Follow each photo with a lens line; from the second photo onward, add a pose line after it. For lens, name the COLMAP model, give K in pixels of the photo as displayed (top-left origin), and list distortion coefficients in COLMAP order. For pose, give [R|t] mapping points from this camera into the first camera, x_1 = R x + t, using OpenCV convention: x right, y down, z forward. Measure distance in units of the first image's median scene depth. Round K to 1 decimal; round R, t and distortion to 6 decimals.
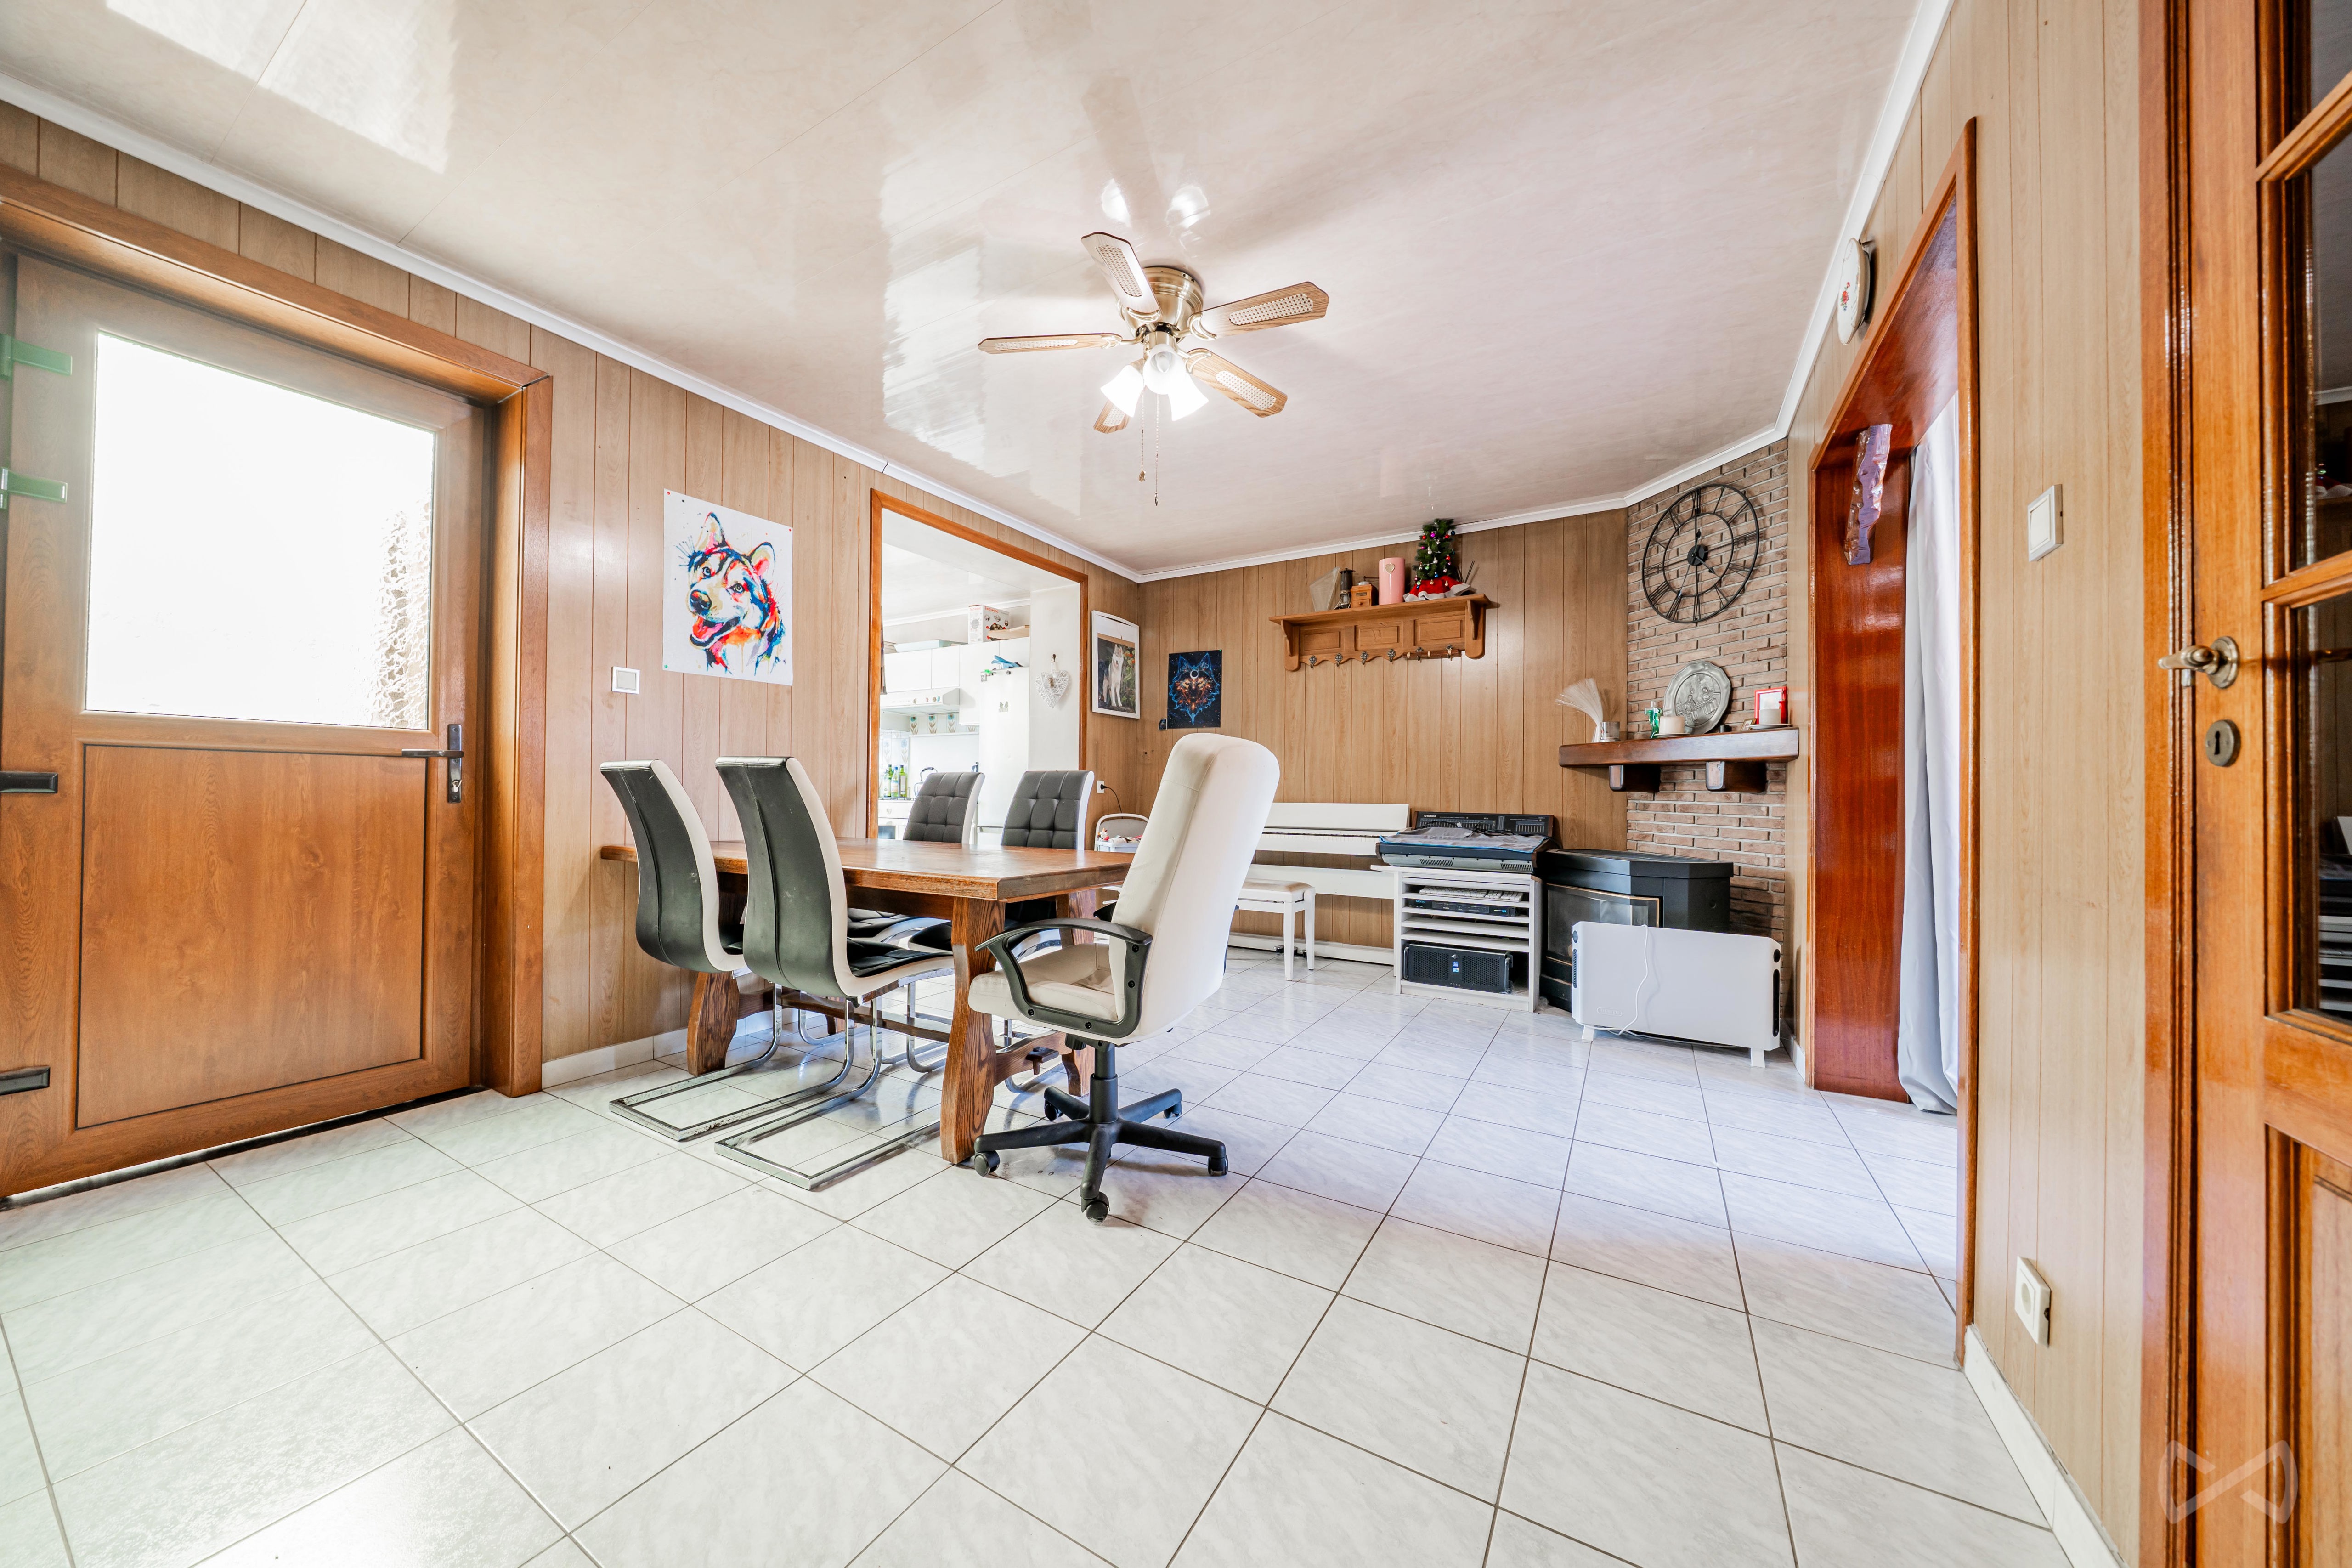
lens RADIAL K [[798.5, 0, 1173.6], [0, 798.5, 792.1], [0, 0, 1]] dist [-0.001025, -0.000015]
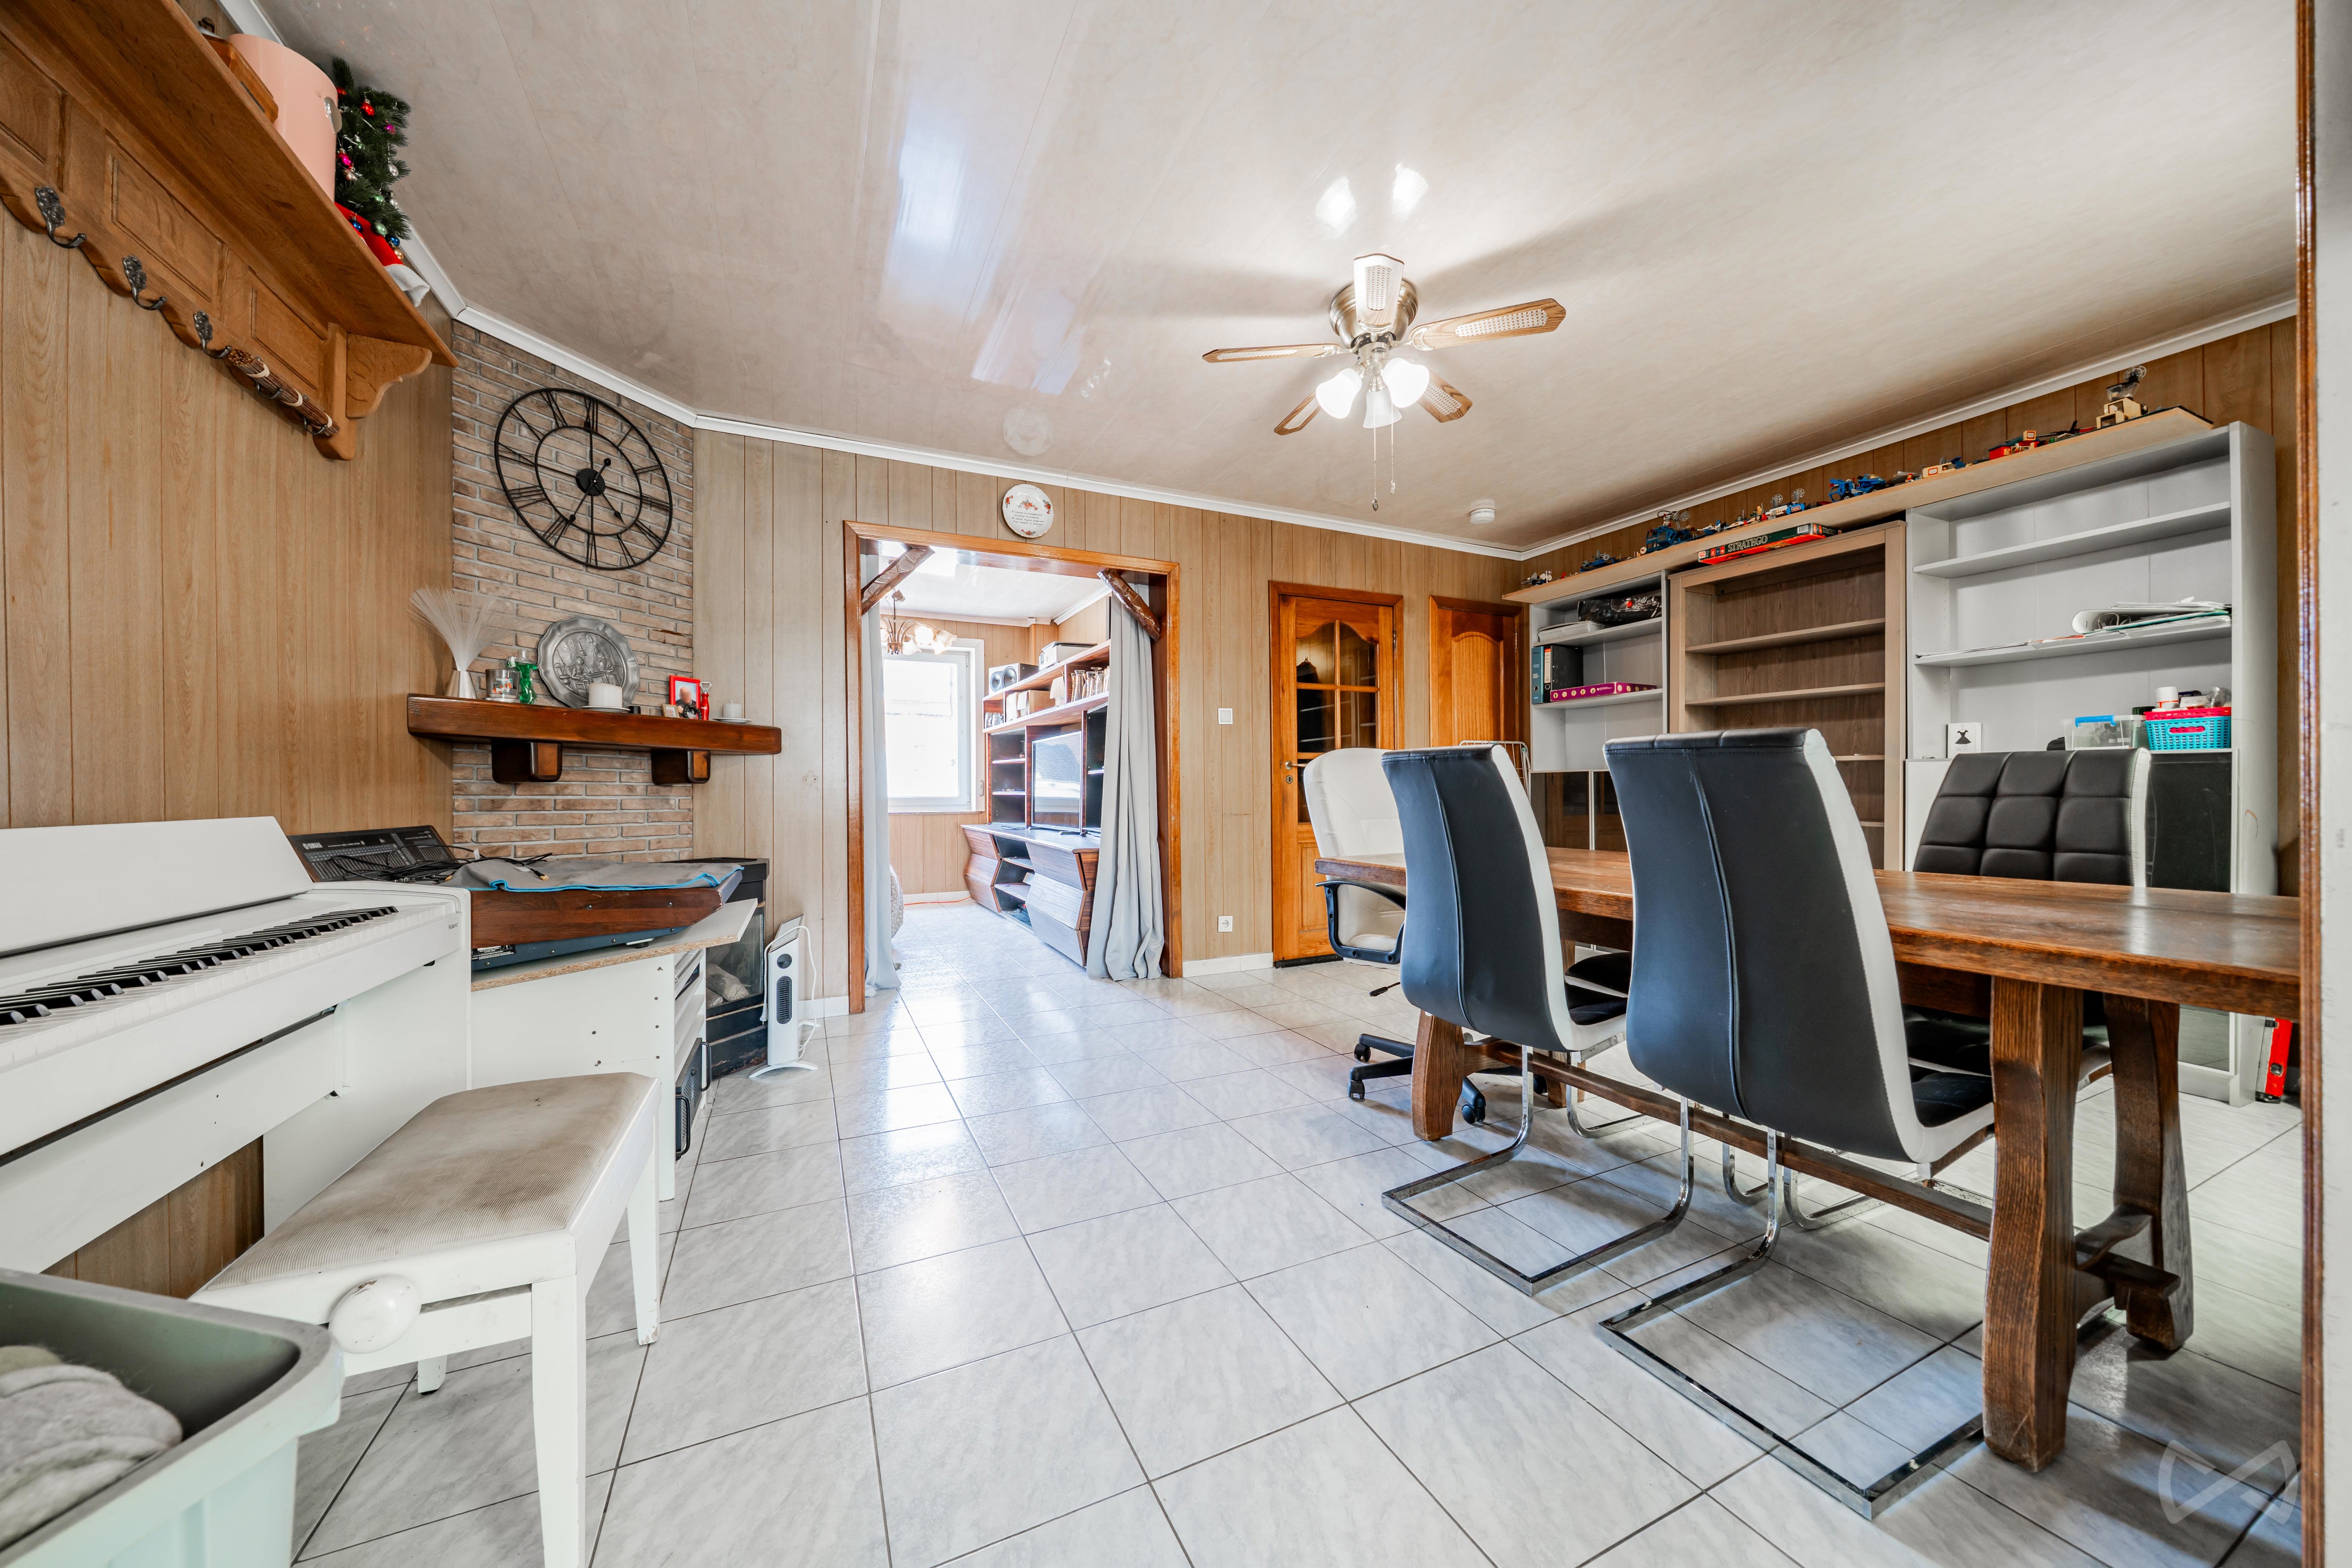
lens RADIAL K [[798.5, 0, 1174.6], [0, 798.5, 788.4], [0, 0, 1]] dist [-0.001025, -0.000015]
pose [[-0.824875, -0.006891, 0.565273, -0.263551], [-0.007342, 0.999972, 0.001476, -0.001381], [-0.565268, -0.002933, -0.824902, 1.330047]]
